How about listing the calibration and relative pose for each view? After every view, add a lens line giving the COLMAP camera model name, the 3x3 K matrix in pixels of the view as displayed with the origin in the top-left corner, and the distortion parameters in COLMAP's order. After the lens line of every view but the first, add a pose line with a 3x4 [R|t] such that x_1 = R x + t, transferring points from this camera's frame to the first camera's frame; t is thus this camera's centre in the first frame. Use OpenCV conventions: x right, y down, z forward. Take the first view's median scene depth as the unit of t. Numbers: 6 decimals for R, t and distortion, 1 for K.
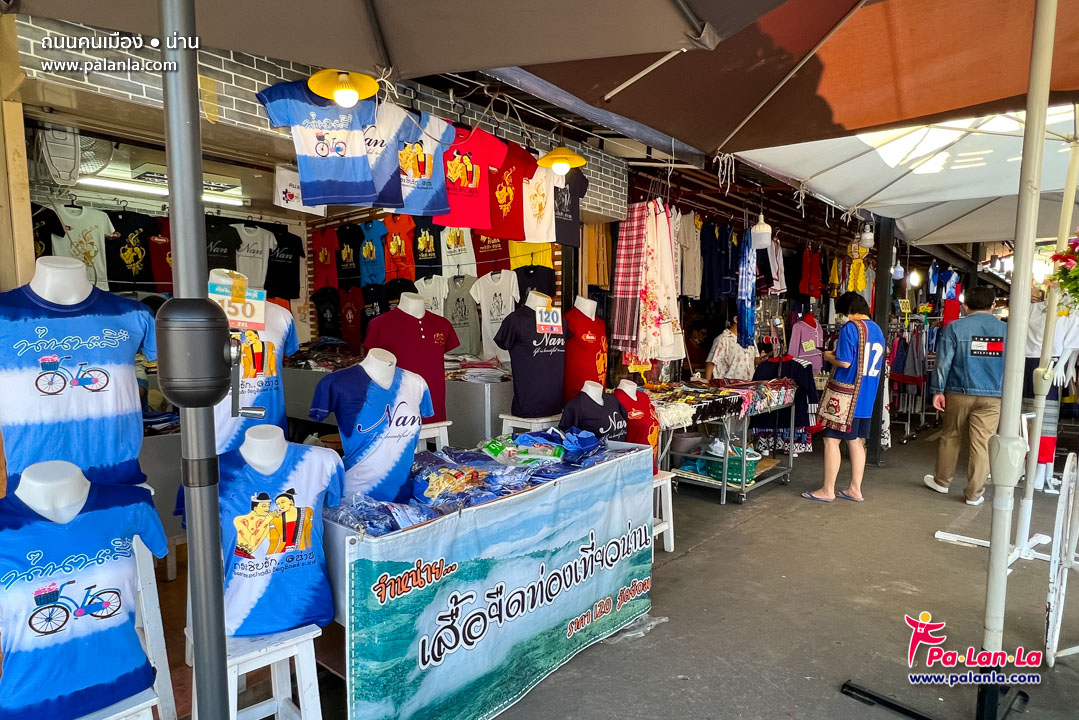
lens RADIAL K [[593.6, 0, 539.5], [0, 593.6, 360.0], [0, 0, 1]] dist [0.000887, -0.000745]
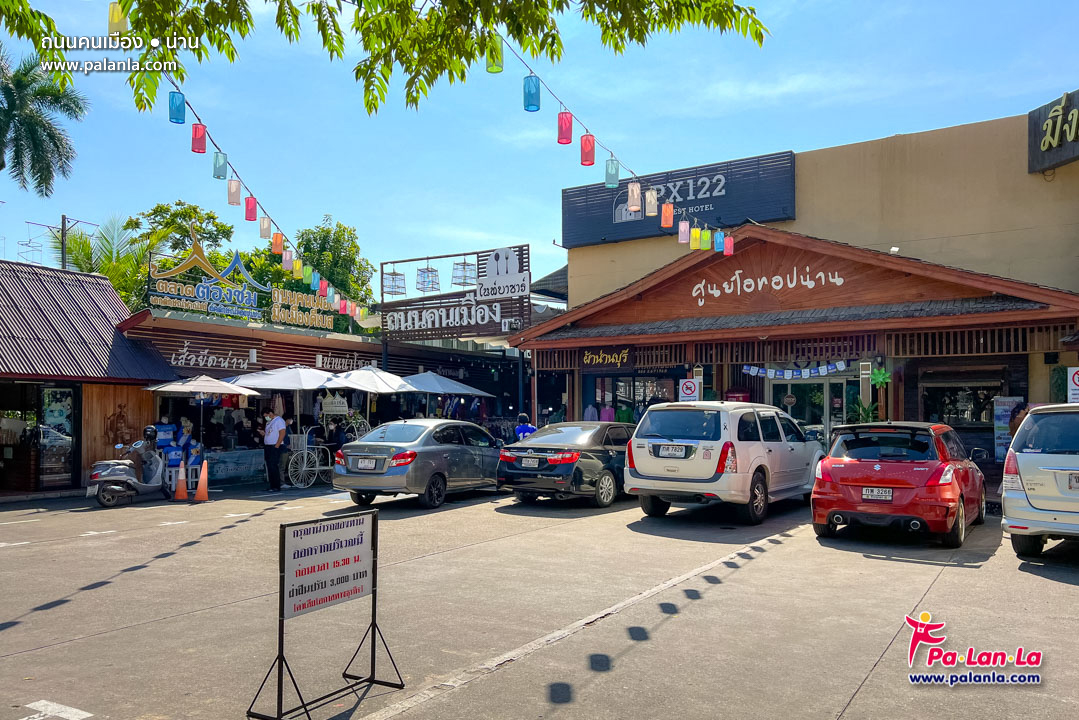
lens RADIAL K [[792.7, 0, 539.5], [0, 792.7, 360.0], [0, 0, 1]] dist [0.045863, -0.001778]
pose [[0.982136, 0.009377, 0.187938, 1.068466], [0.014098, 0.992284, -0.123182, 0.230025], [-0.187643, 0.123632, 0.974426, -5.425569]]
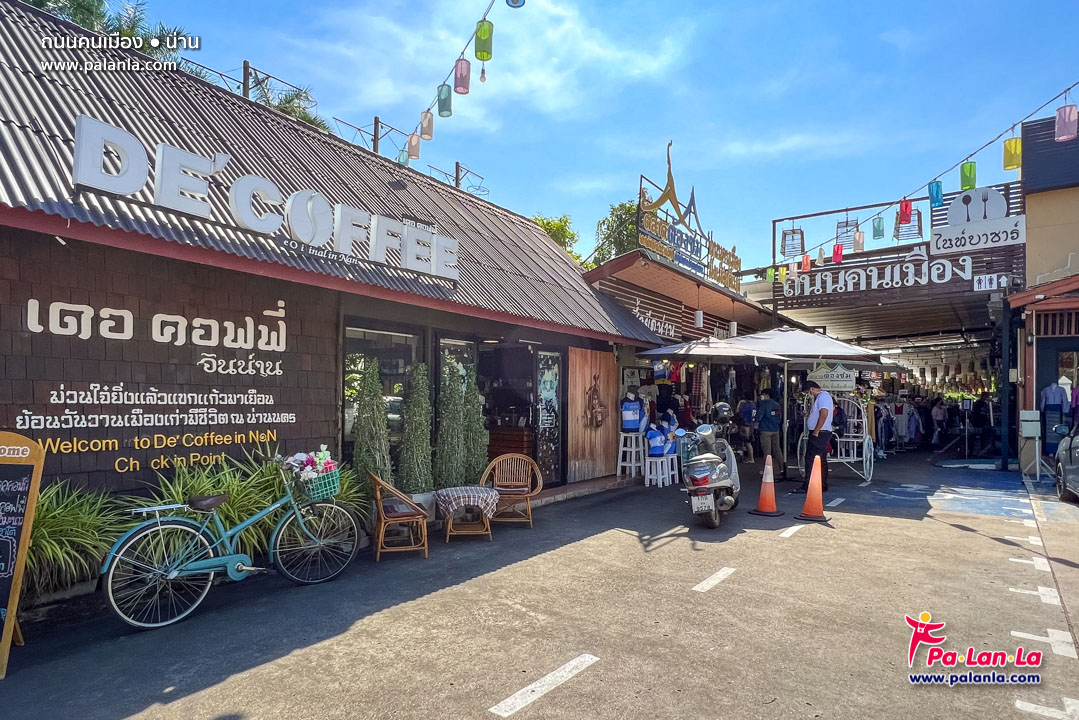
lens RADIAL K [[593.6, 0, 539.5], [0, 593.6, 360.0], [0, 0, 1]] dist [0.000887, -0.000745]
pose [[0.994078, 0.008013, 0.108370, -1.293415], [0.004841, 0.993021, -0.117835, 0.106238], [-0.108558, 0.117662, 0.987102, -2.641710]]
